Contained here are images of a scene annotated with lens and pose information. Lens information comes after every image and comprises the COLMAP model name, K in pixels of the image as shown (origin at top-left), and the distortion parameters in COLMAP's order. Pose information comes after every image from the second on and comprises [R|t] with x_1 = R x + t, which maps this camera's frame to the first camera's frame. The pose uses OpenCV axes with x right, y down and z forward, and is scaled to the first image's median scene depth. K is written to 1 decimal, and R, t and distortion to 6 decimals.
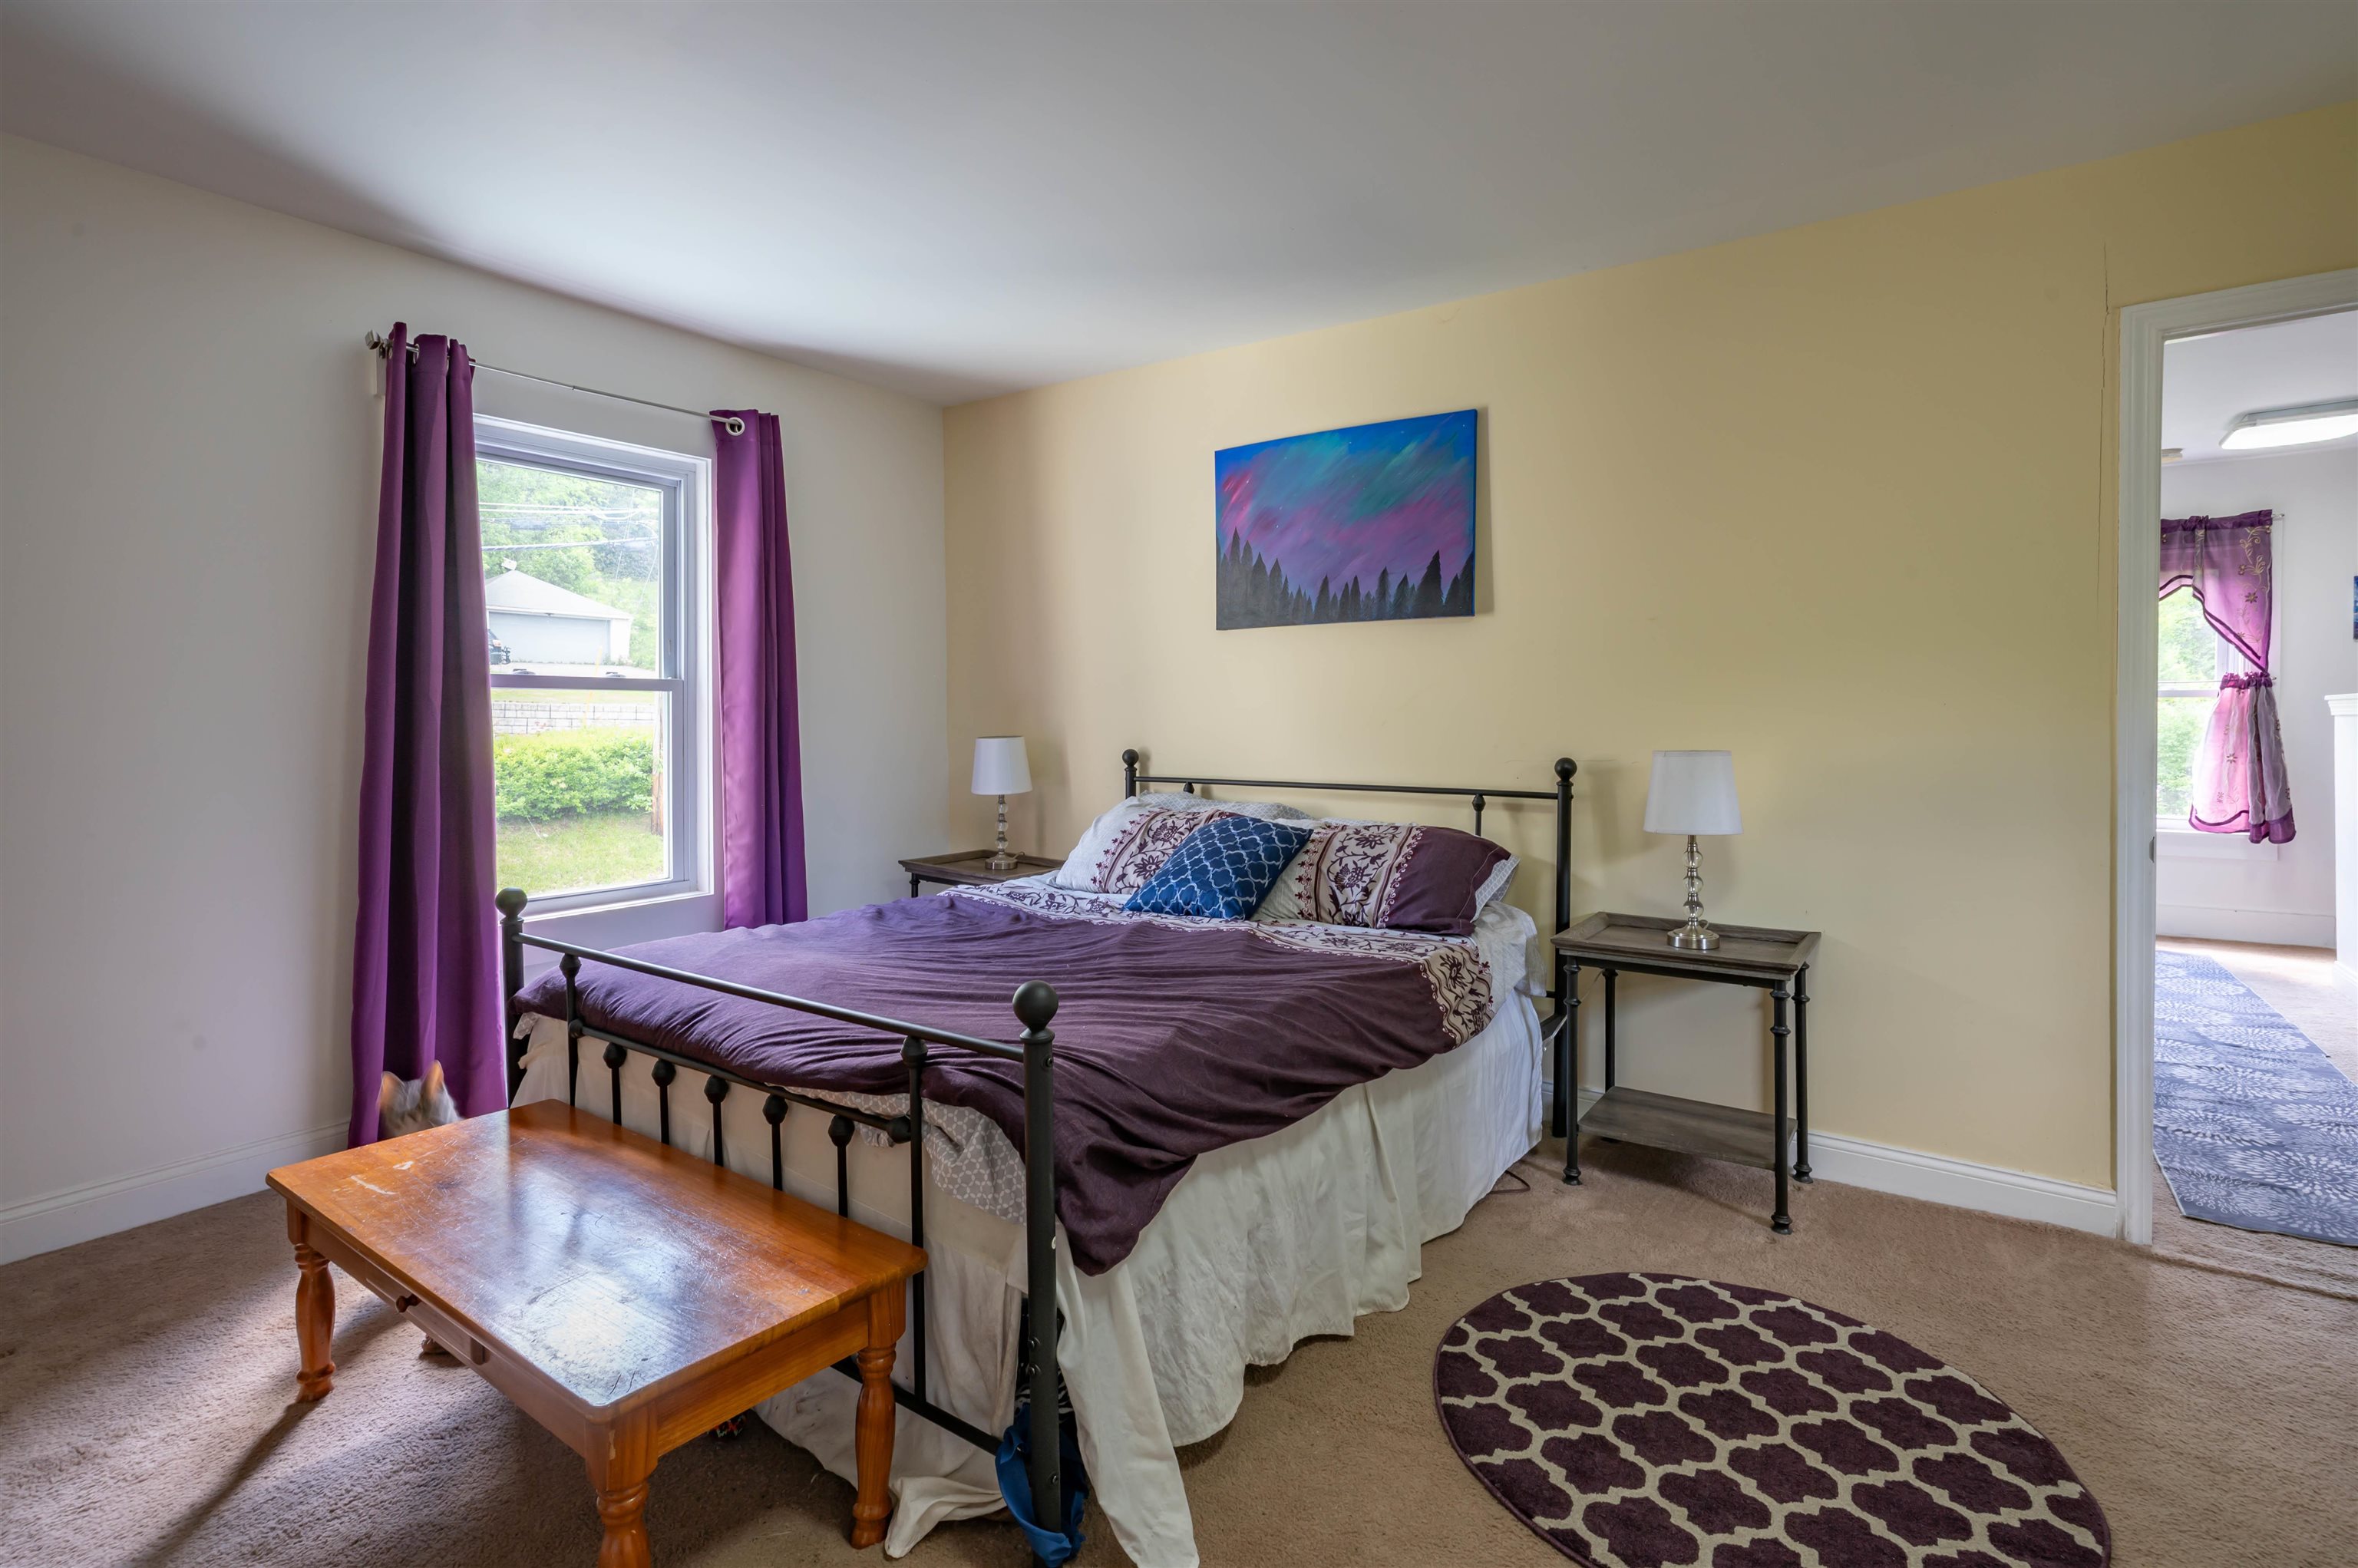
lens RADIAL K [[1131.3, 0, 1164.6], [0, 1131.3, 777.9], [0, 0, 1]] dist [-0.002010, 0.001073]
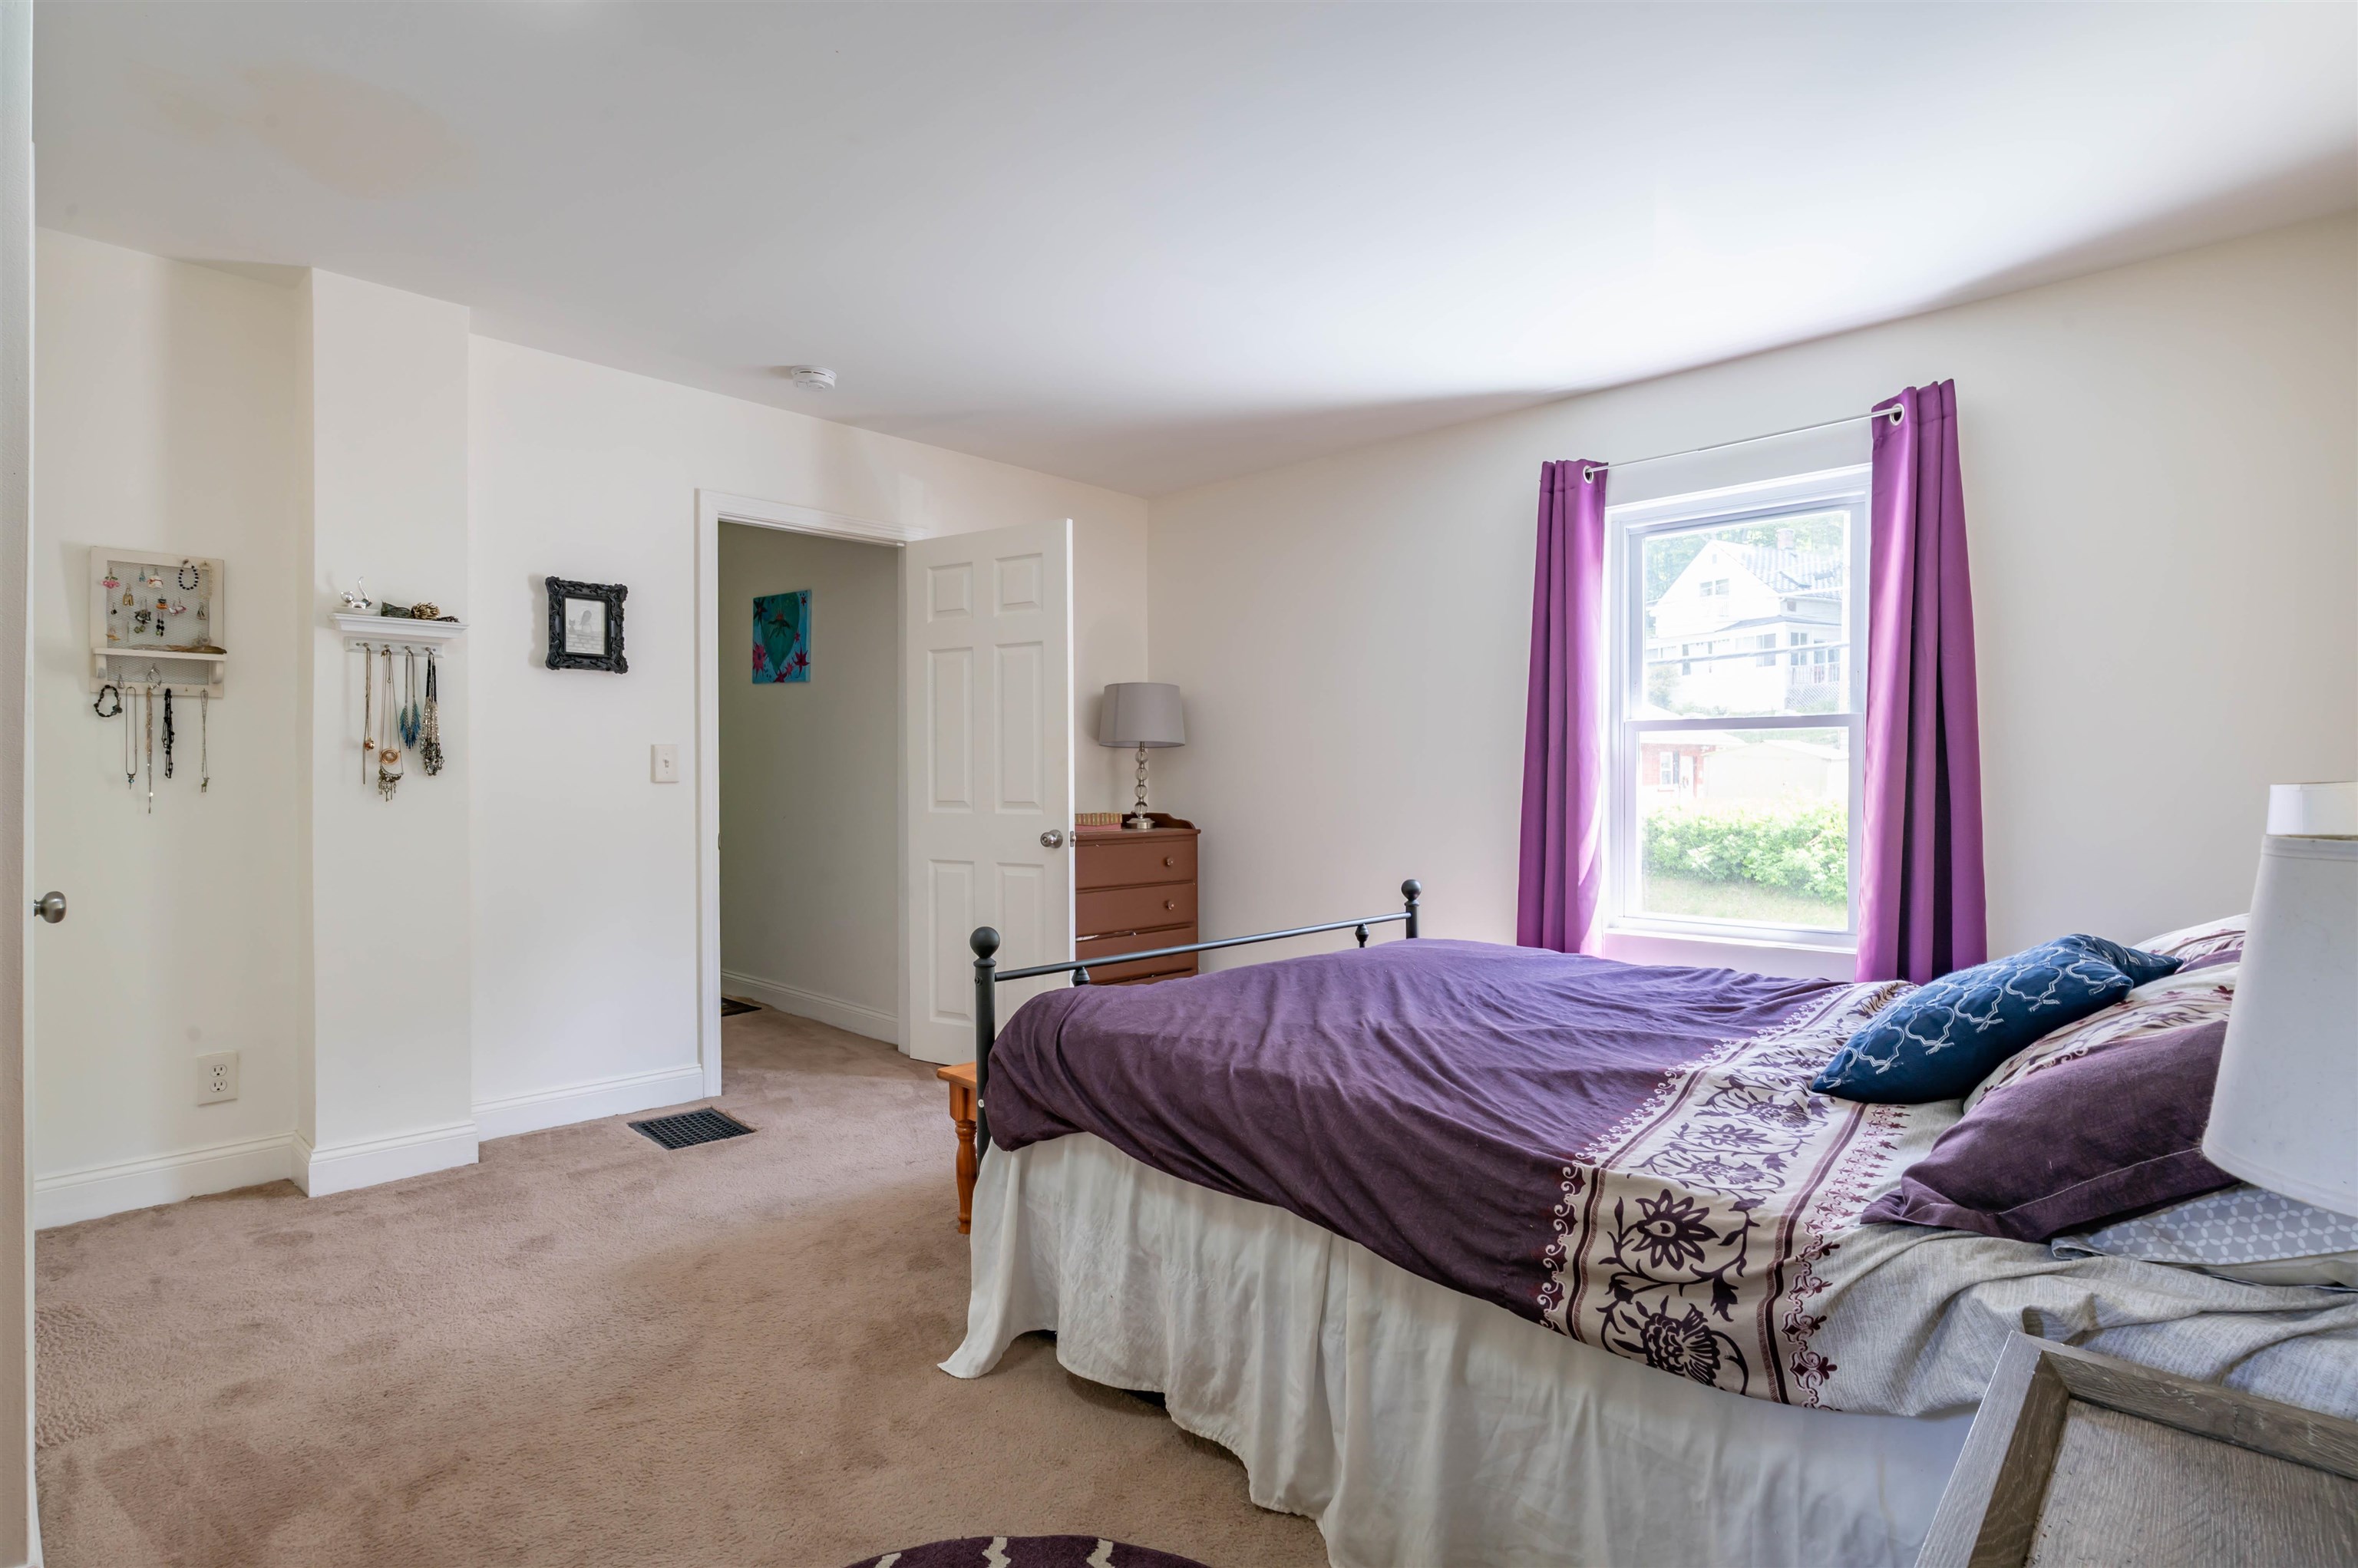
lens RADIAL K [[1131.3, 0, 1164.6], [0, 1131.3, 777.9], [0, 0, 1]] dist [-0.002010, 0.001073]
pose [[-0.126429, 0.004672, -0.991965, 0.691352], [-0.046612, 0.998856, 0.010645, -0.023875], [0.990880, 0.047583, -0.126067, 0.724066]]
